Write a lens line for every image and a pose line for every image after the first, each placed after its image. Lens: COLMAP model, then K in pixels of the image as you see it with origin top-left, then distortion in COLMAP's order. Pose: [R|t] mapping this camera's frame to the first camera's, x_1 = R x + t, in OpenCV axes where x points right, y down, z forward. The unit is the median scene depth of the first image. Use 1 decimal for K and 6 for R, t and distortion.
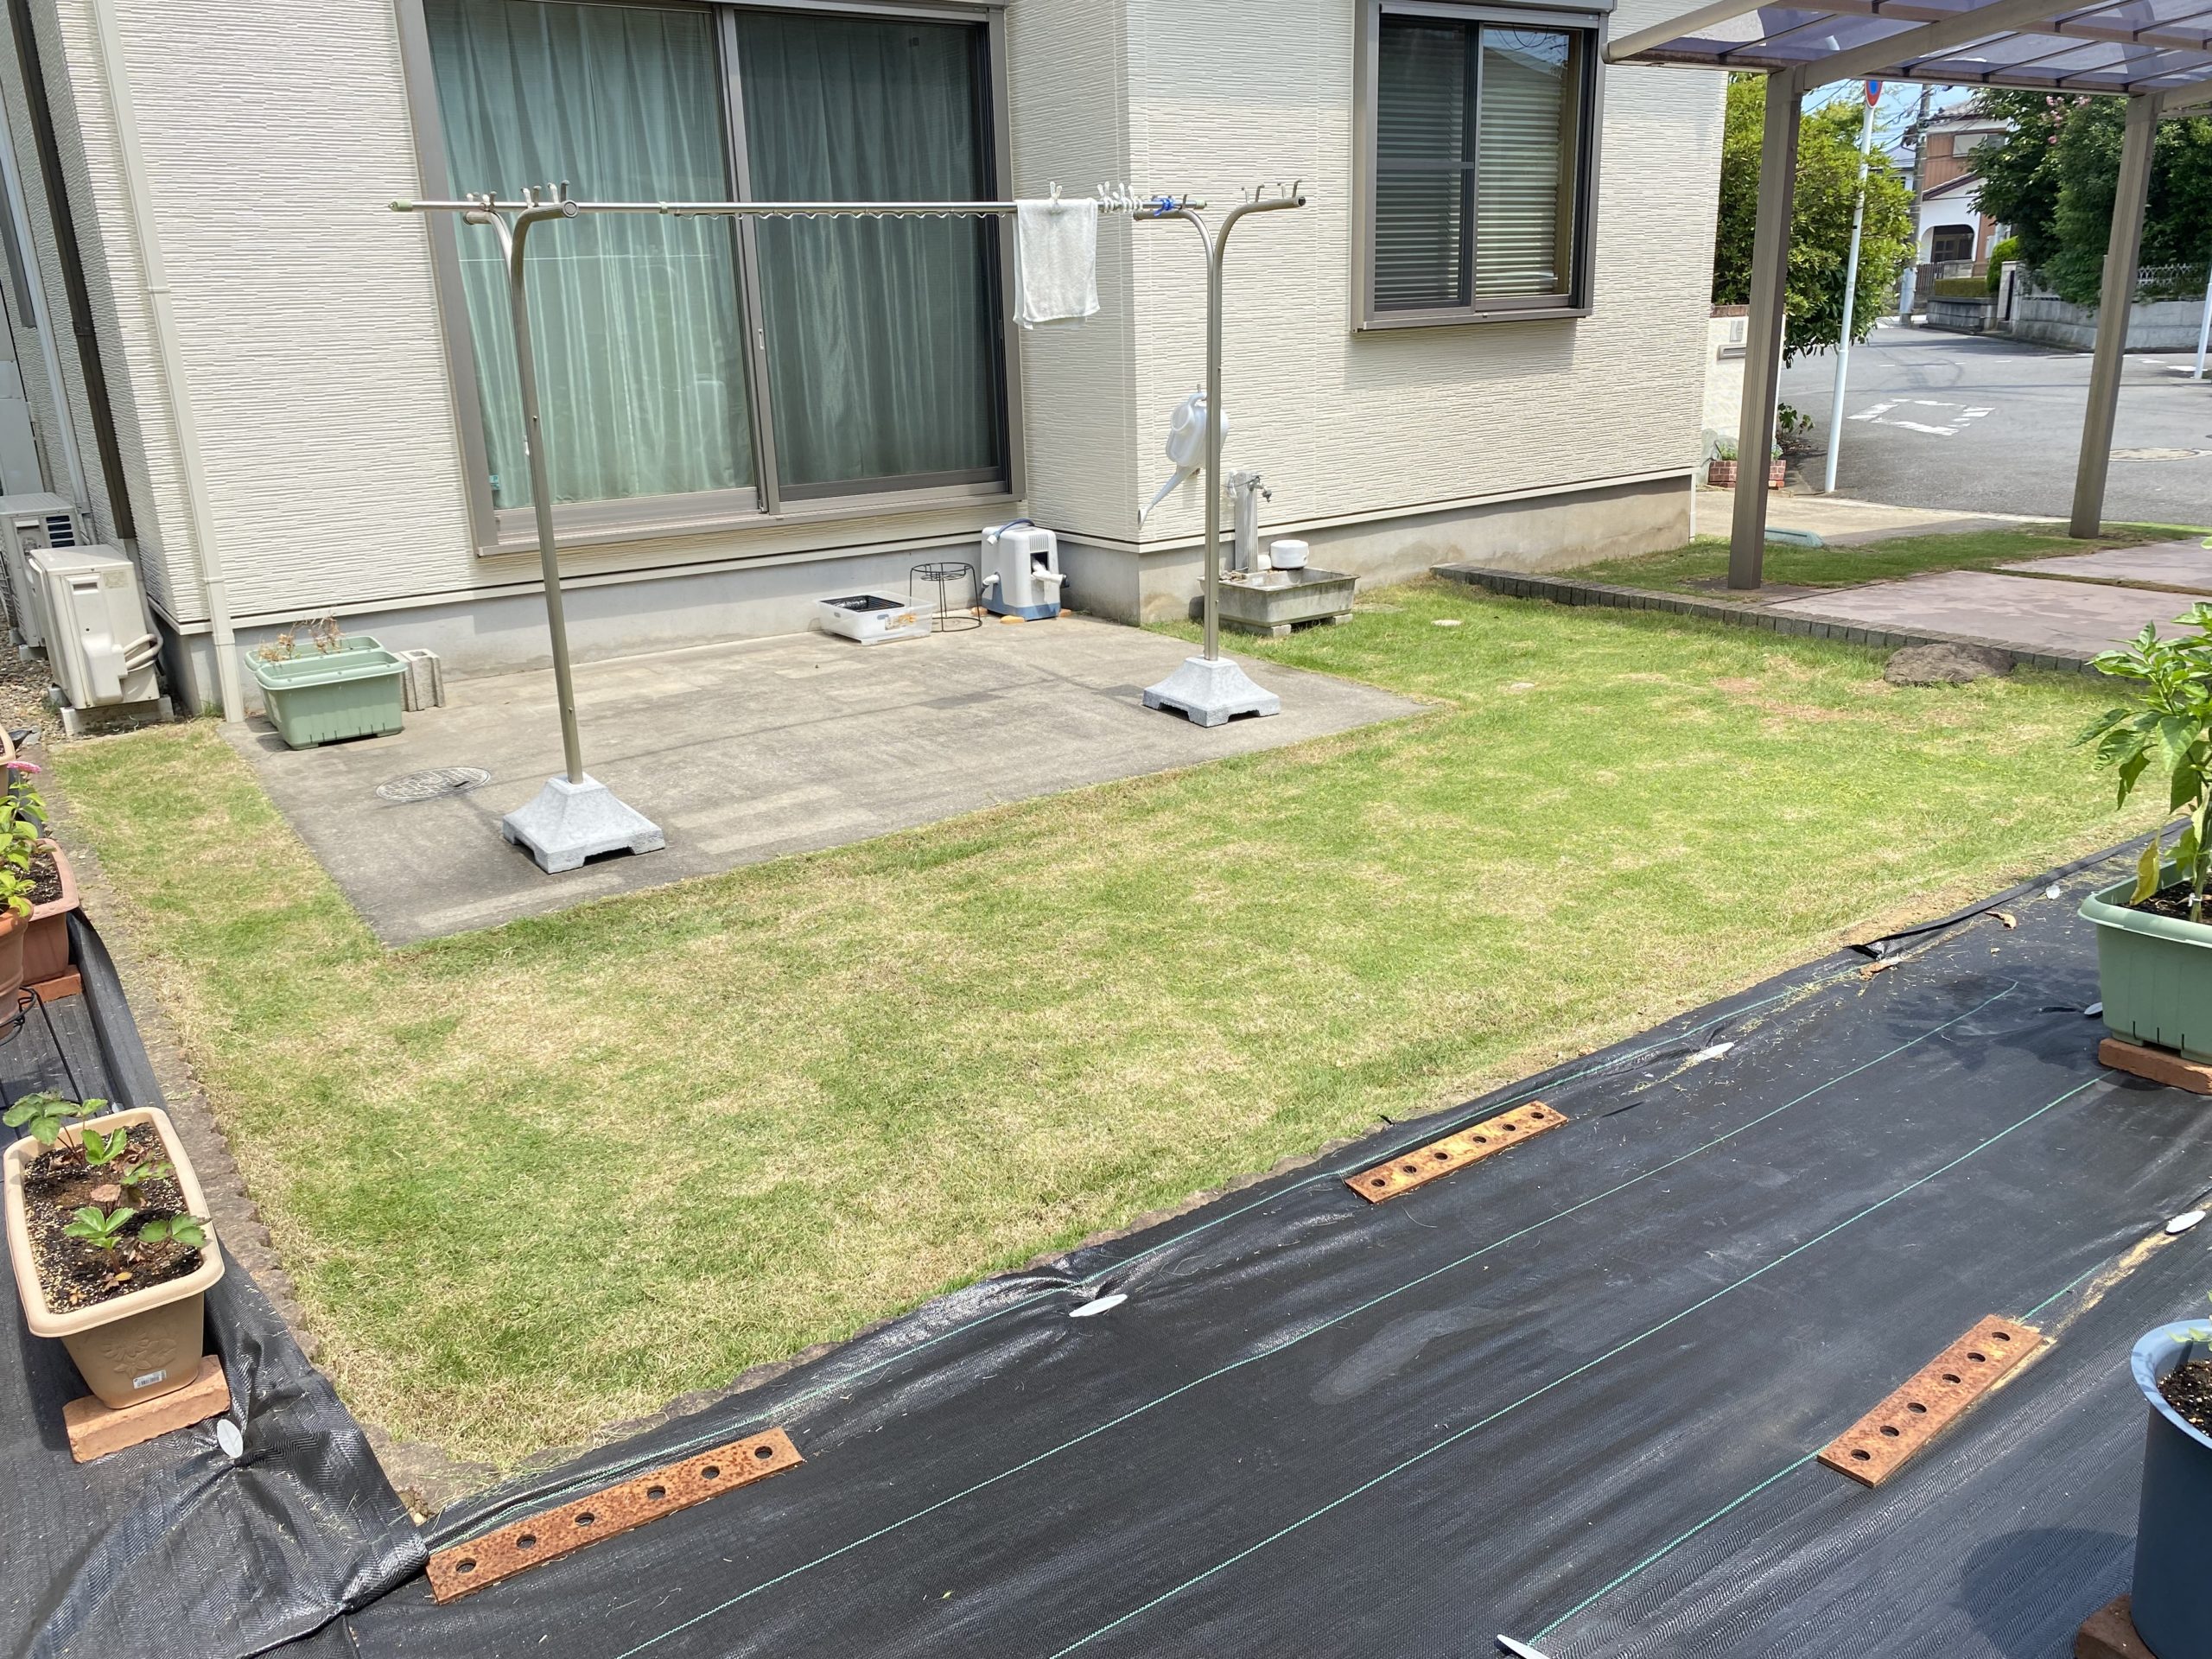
lens RADIAL K [[1699.8, 0, 1101.5], [0, 1699.8, 834.8], [0, 0, 1]] dist [0.011919, 0.004617]
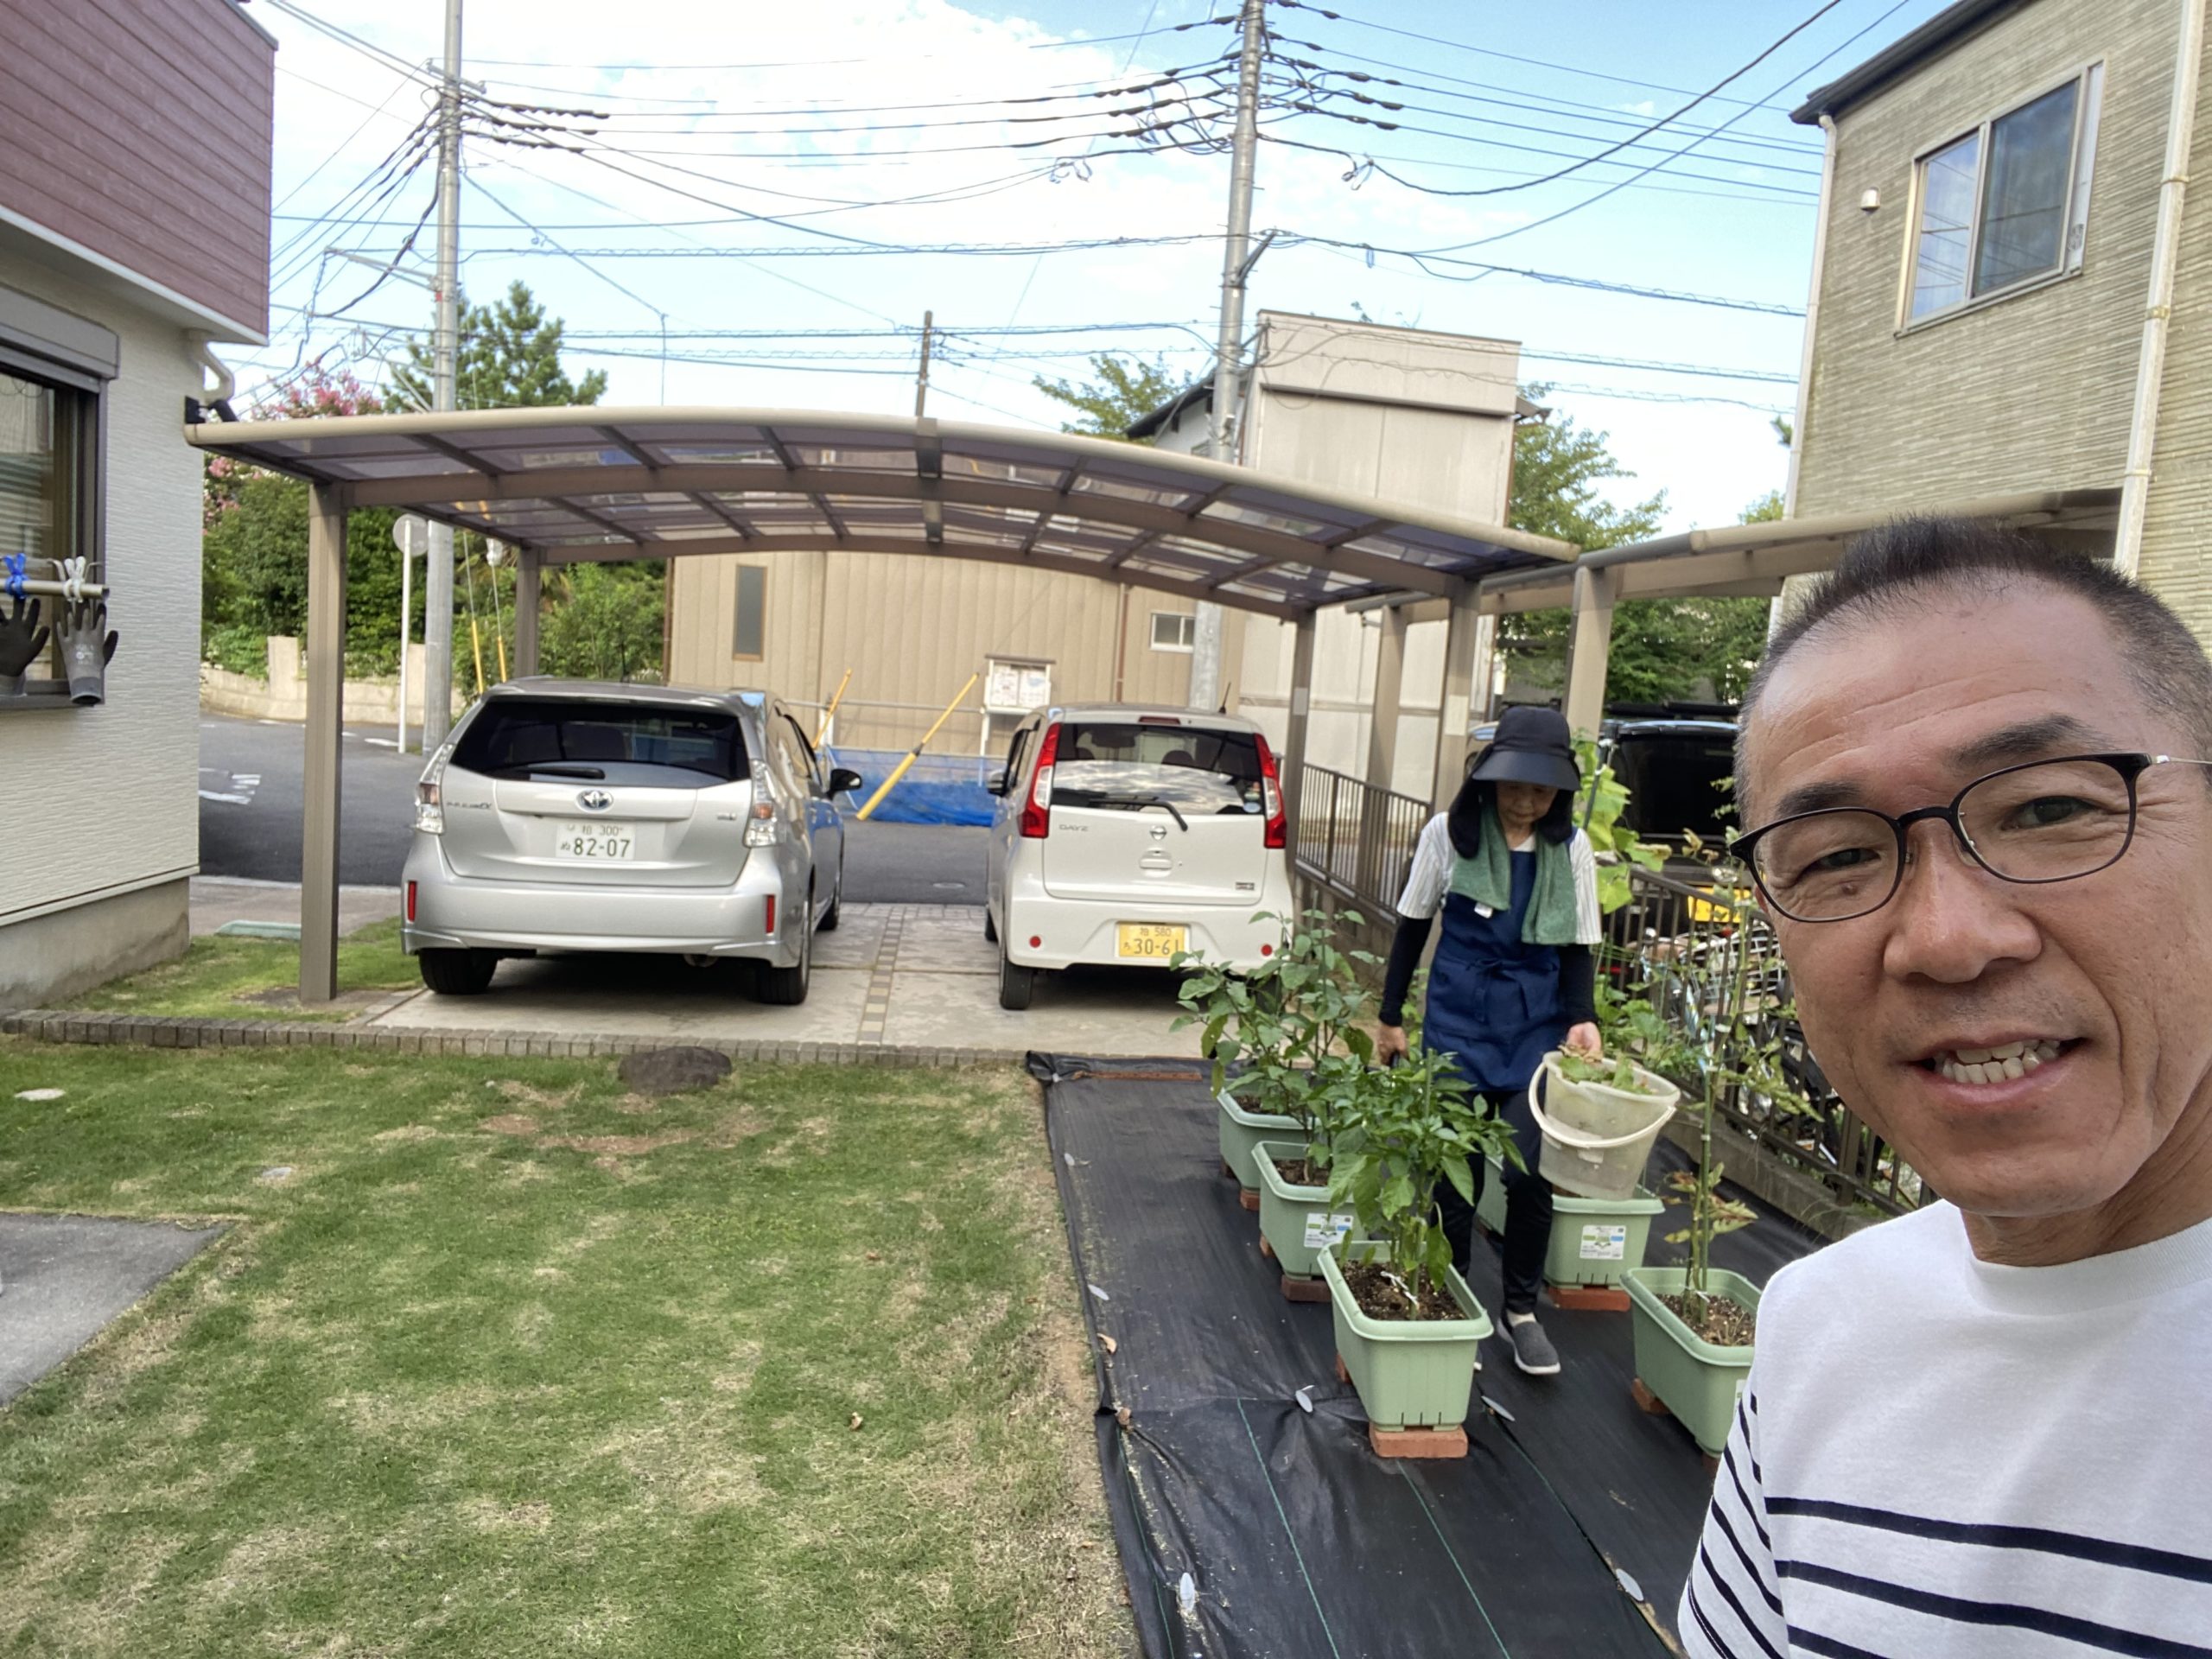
lens RADIAL K [[1542.8, 0, 1105.8], [0, 1542.8, 825.6], [0, 0, 1]] dist [-0.006540, -0.003891]
pose [[0.481015, -0.018307, 0.876521, -0.260004], [0.189452, 0.978330, -0.083533, -0.146720], [-0.855998, 0.206239, 0.474060, 0.371105]]
